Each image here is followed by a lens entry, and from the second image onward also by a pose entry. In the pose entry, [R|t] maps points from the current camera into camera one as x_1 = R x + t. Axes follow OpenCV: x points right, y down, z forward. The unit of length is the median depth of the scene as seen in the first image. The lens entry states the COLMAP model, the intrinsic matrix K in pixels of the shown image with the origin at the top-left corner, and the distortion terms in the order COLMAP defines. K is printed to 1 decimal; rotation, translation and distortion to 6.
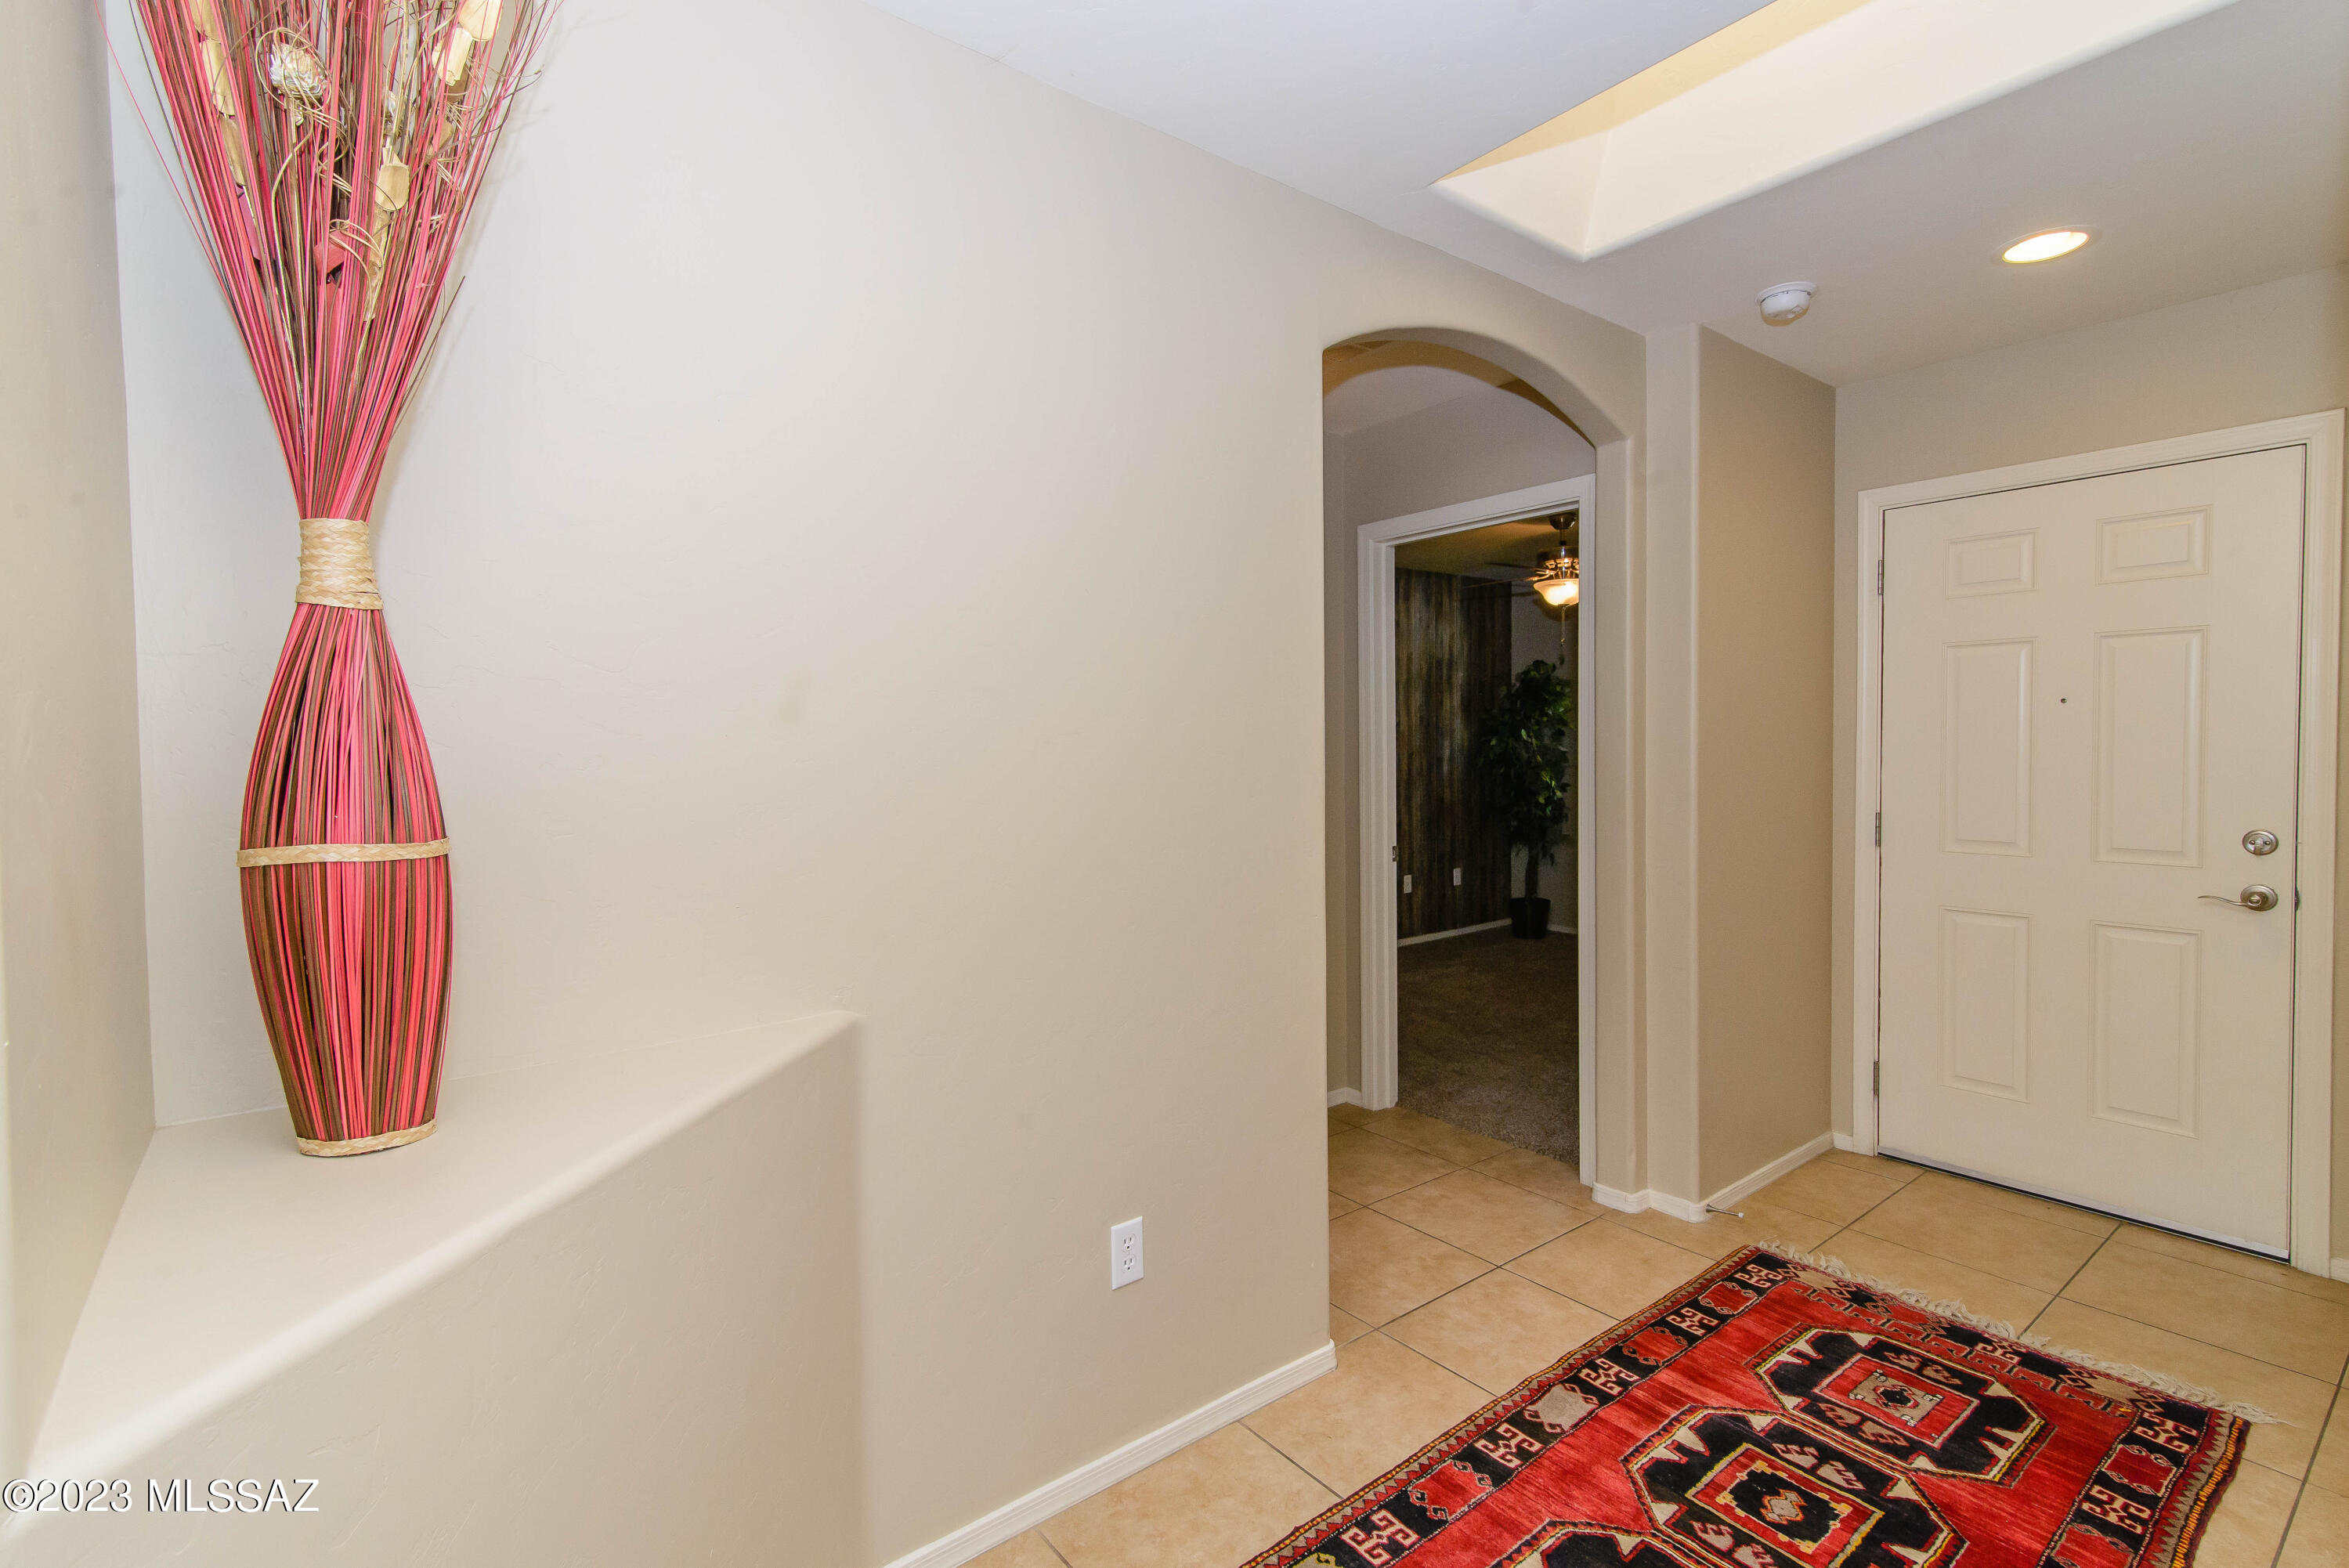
lens RADIAL K [[1061.1, 0, 1206.2], [0, 1061.1, 773.7], [0, 0, 1]] dist [0.018722, -0.002815]
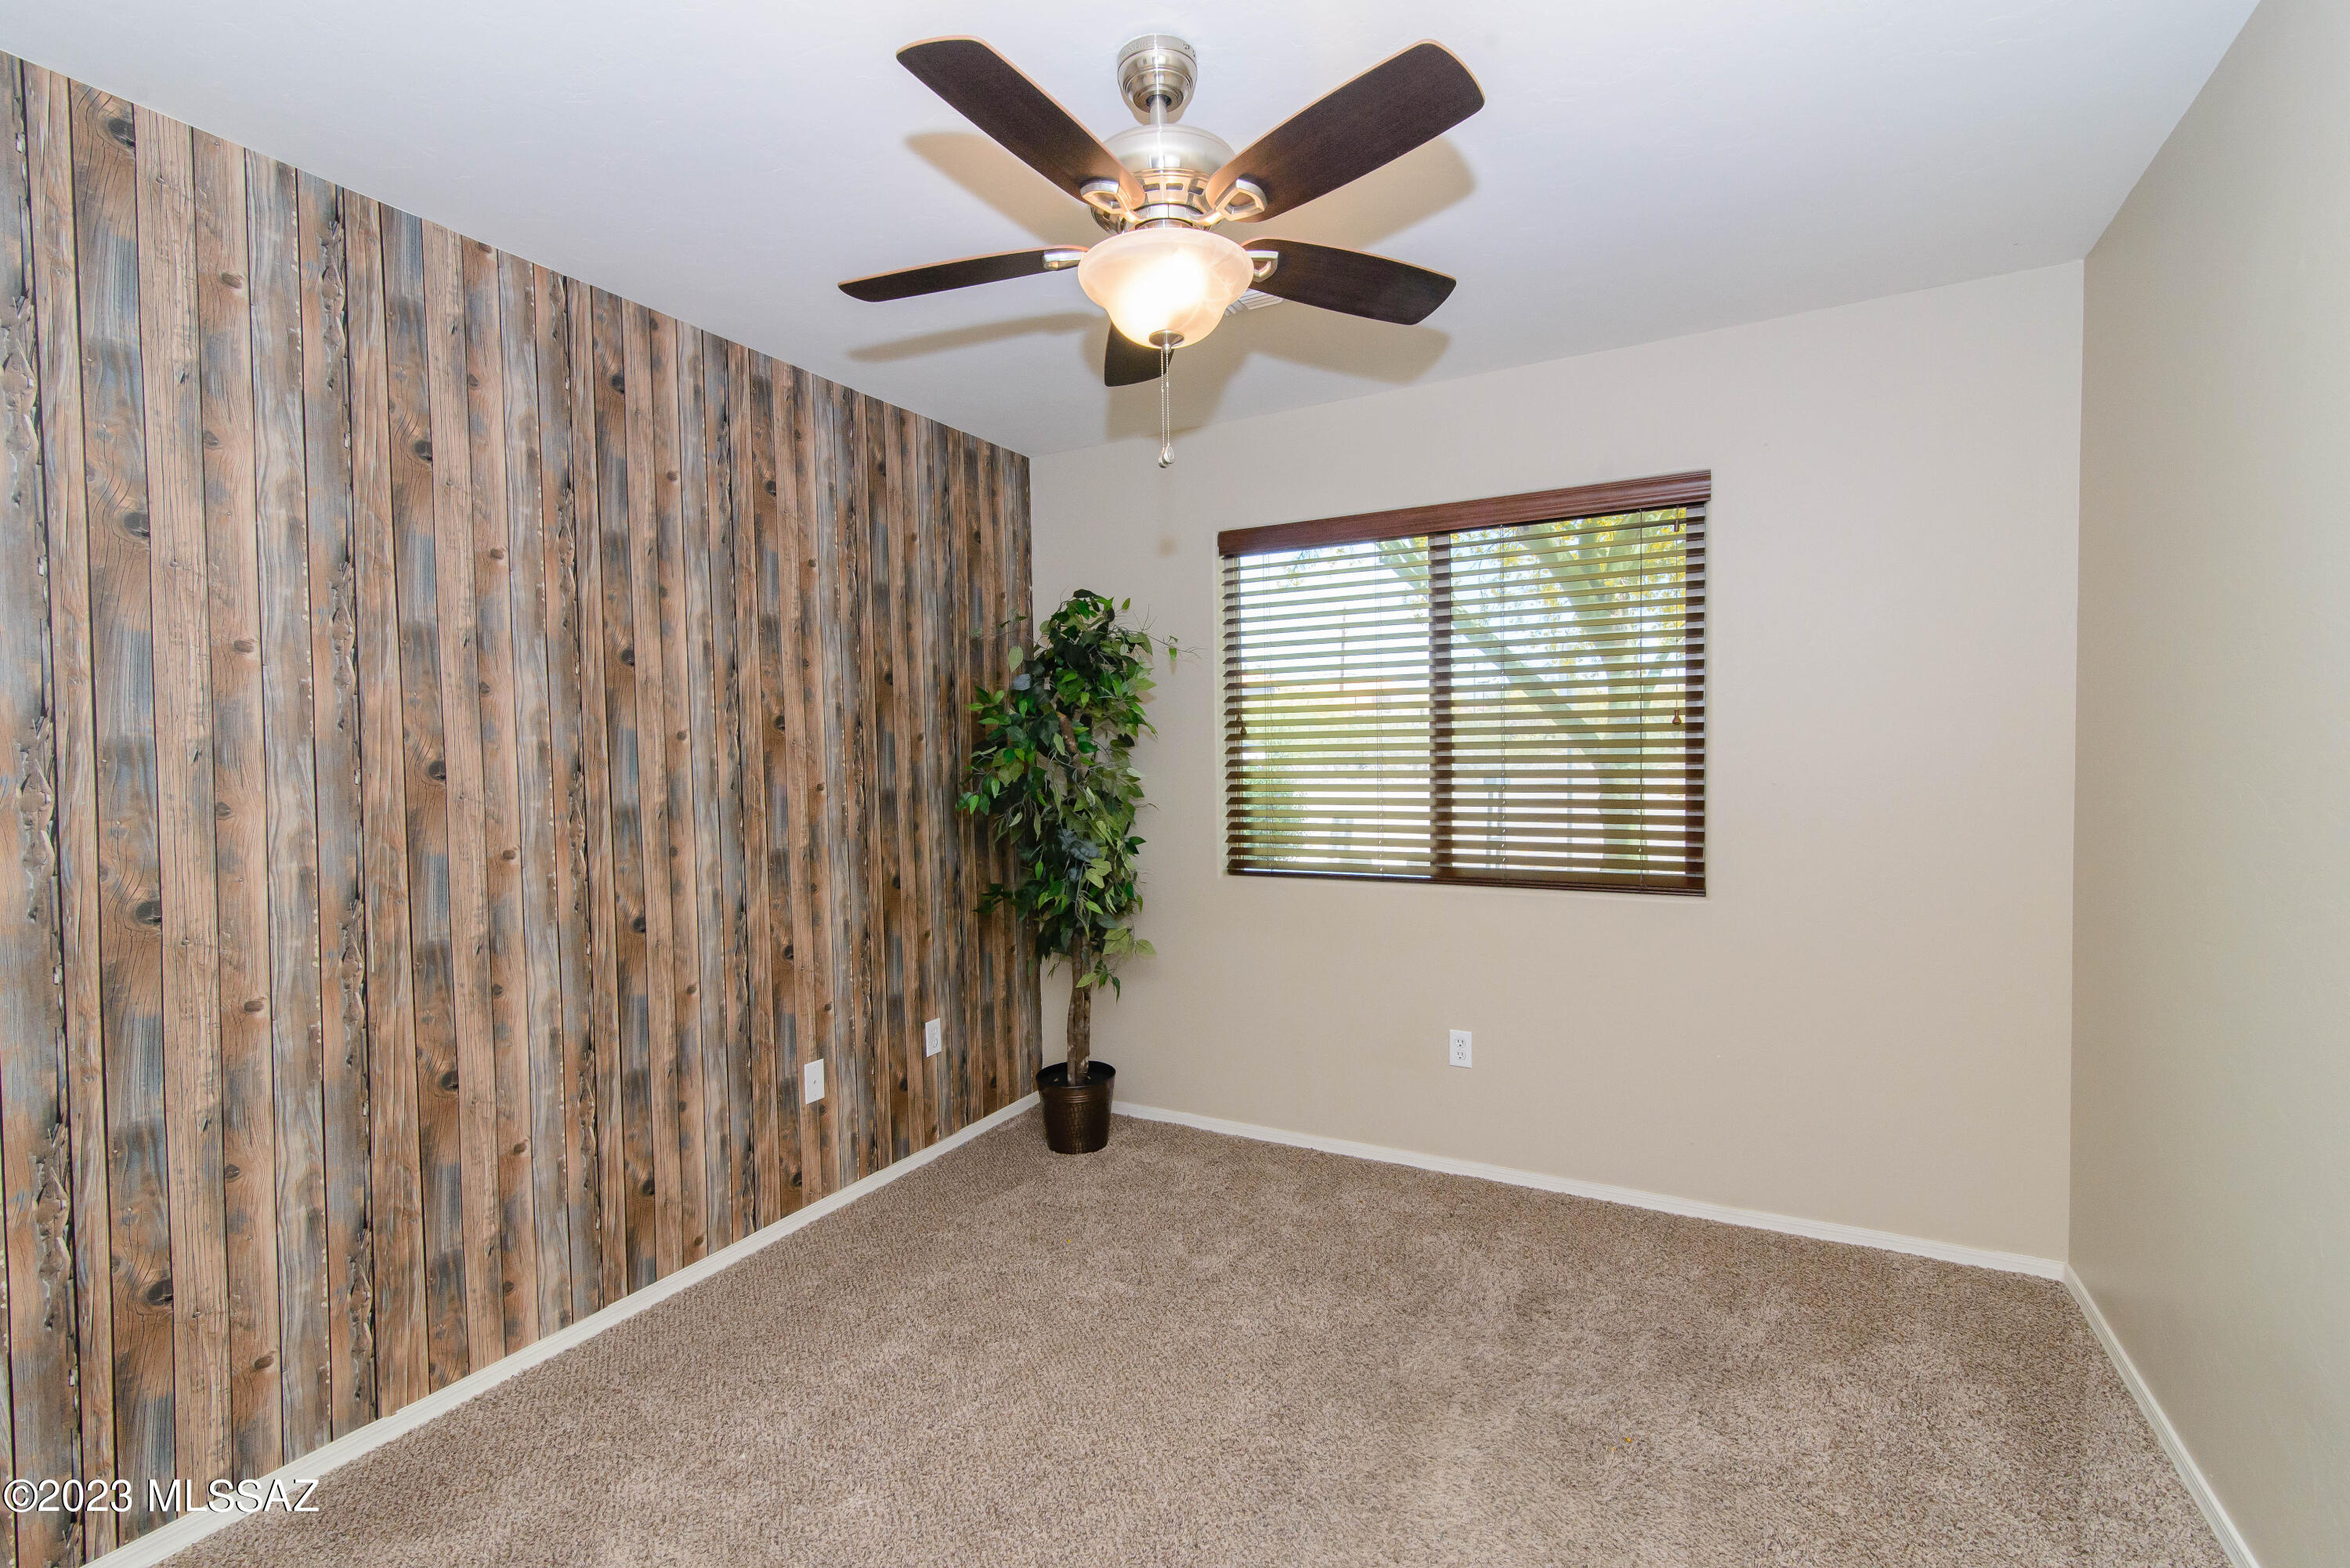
lens RADIAL K [[1061.5, 0, 1177.3], [0, 1061.5, 772.9], [0, 0, 1]] dist [0.018722, -0.002815]
pose [[0.920827, -0.015842, 0.389649, 0.334979], [0.021039, 0.999737, -0.009074, -0.038482], [-0.389403, 0.016554, 0.920919, 1.119322]]
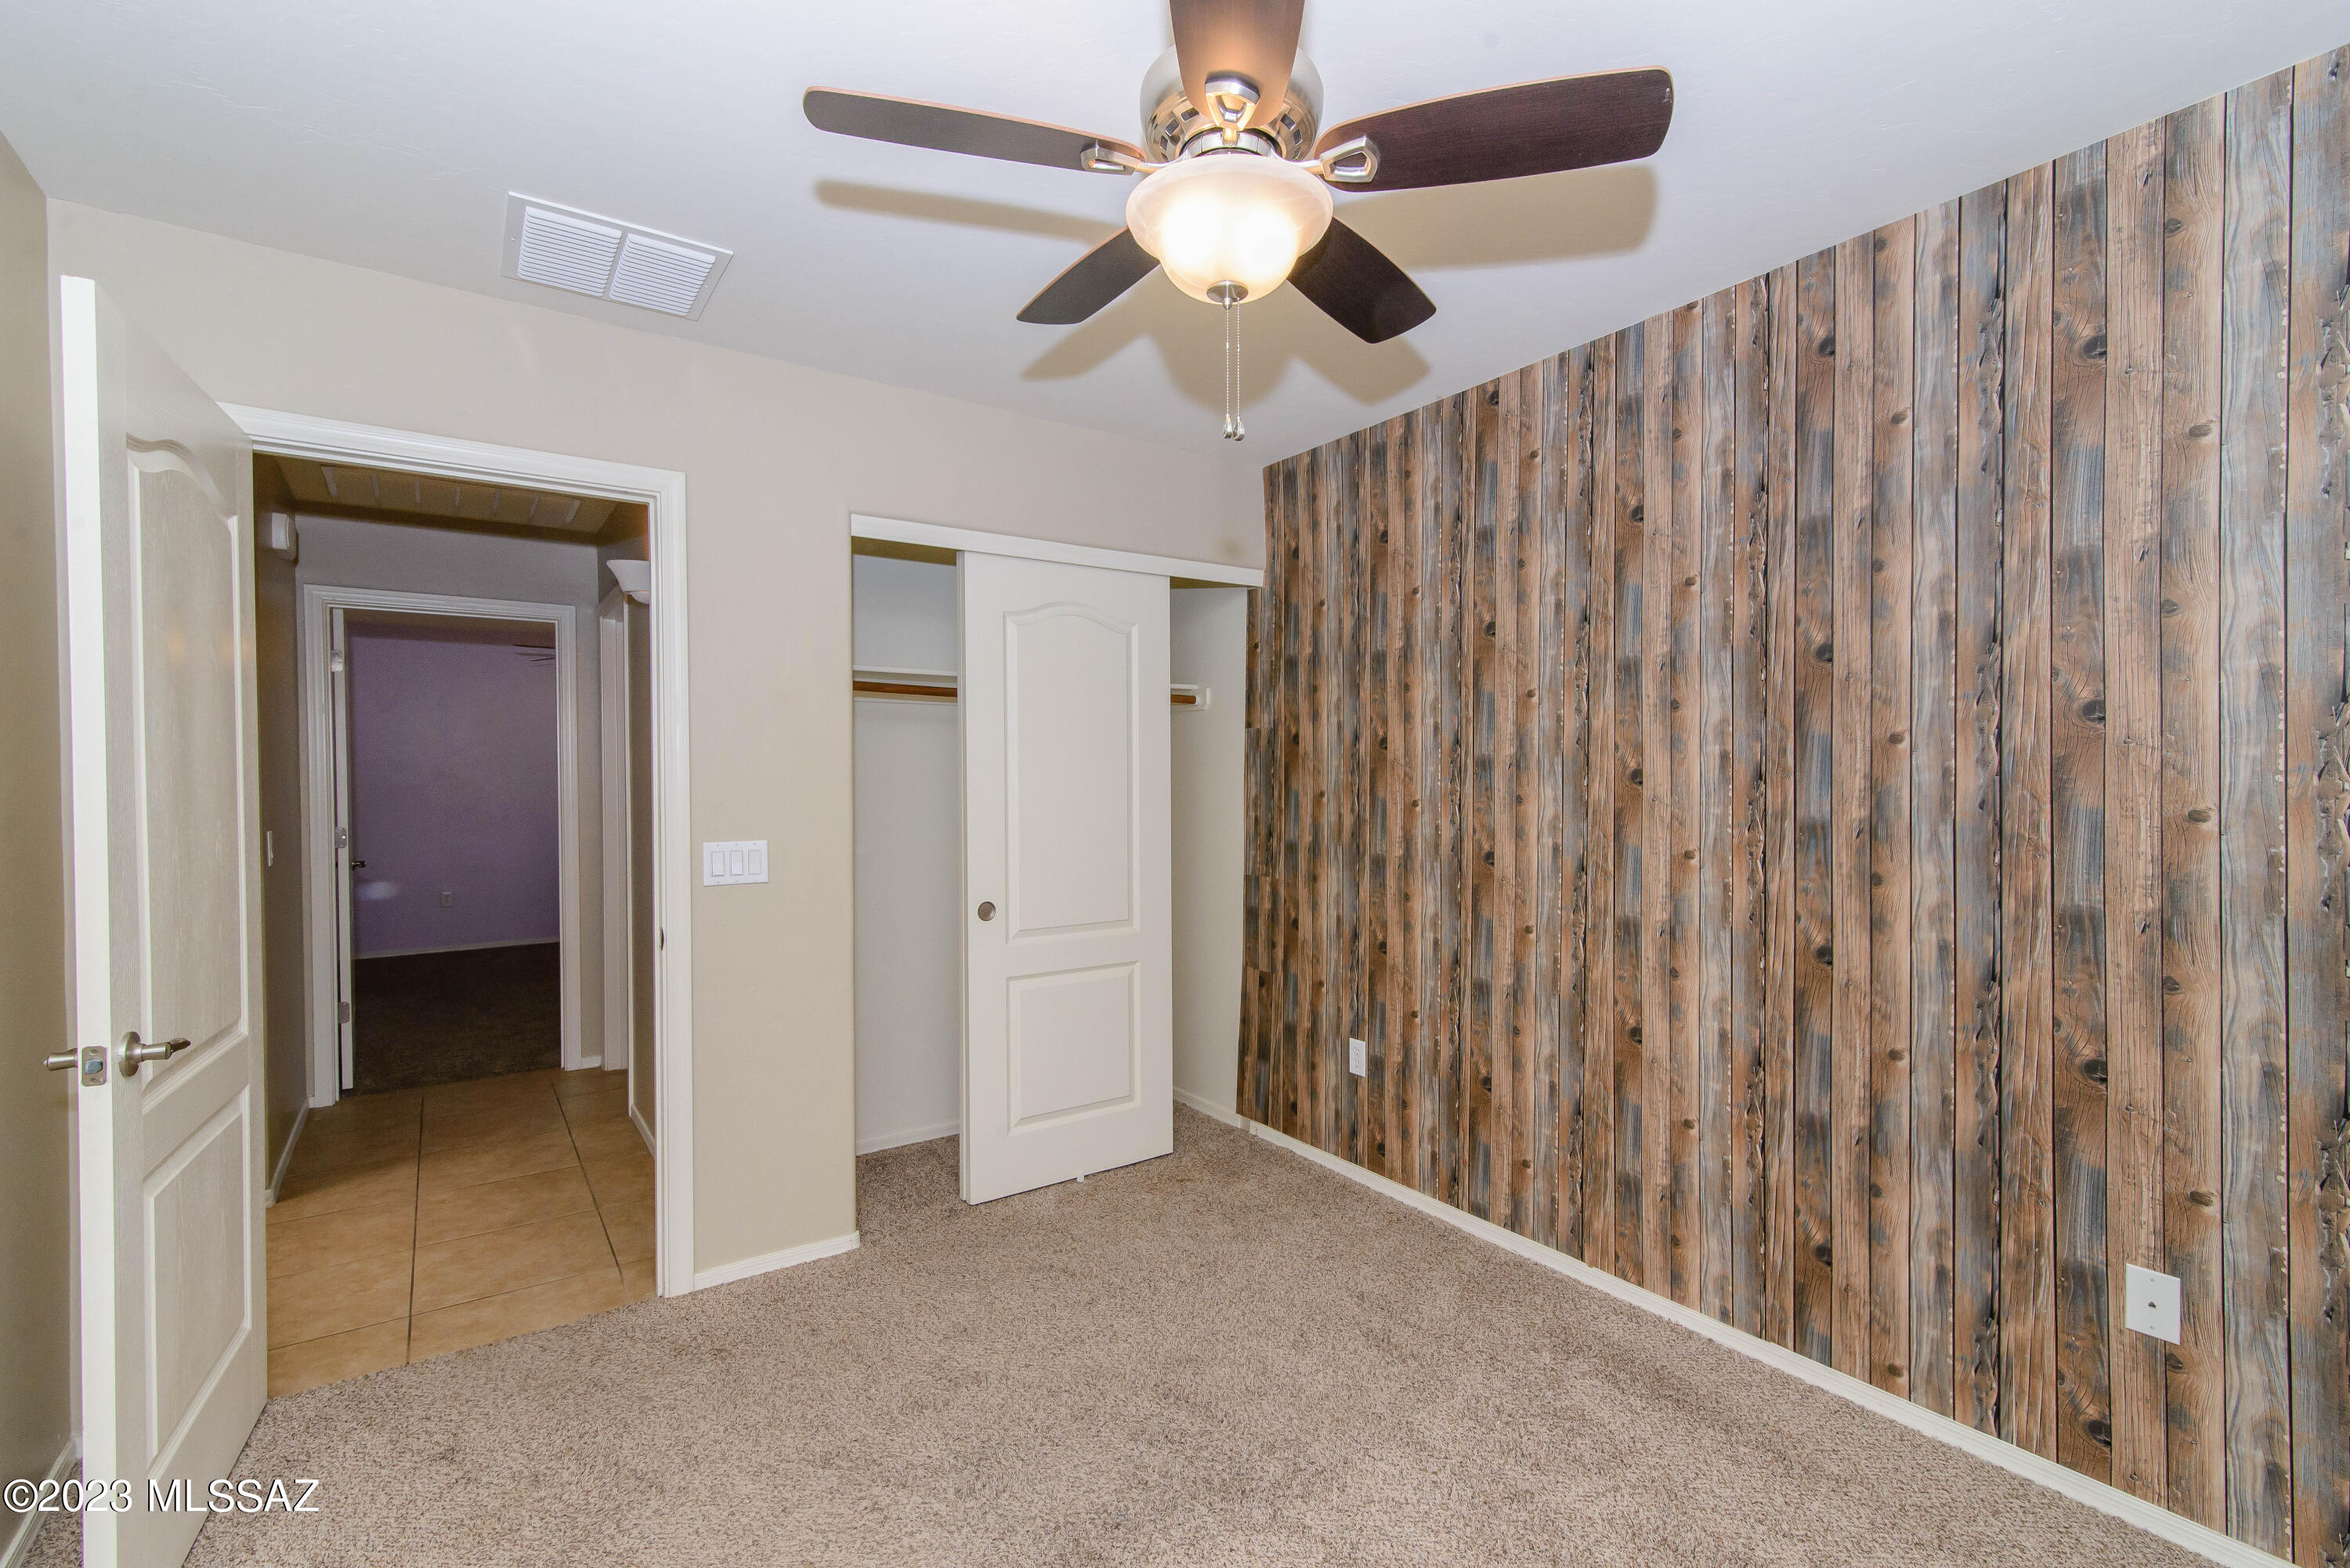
lens RADIAL K [[1061.5, 0, 1188.7], [0, 1061.5, 789.4], [0, 0, 1]] dist [0.018722, -0.002815]
pose [[-0.062034, 0.015215, -0.997958, 1.003227], [-0.024278, 0.999565, 0.016748, -0.051685], [0.997779, 0.025267, -0.061638, 1.632919]]
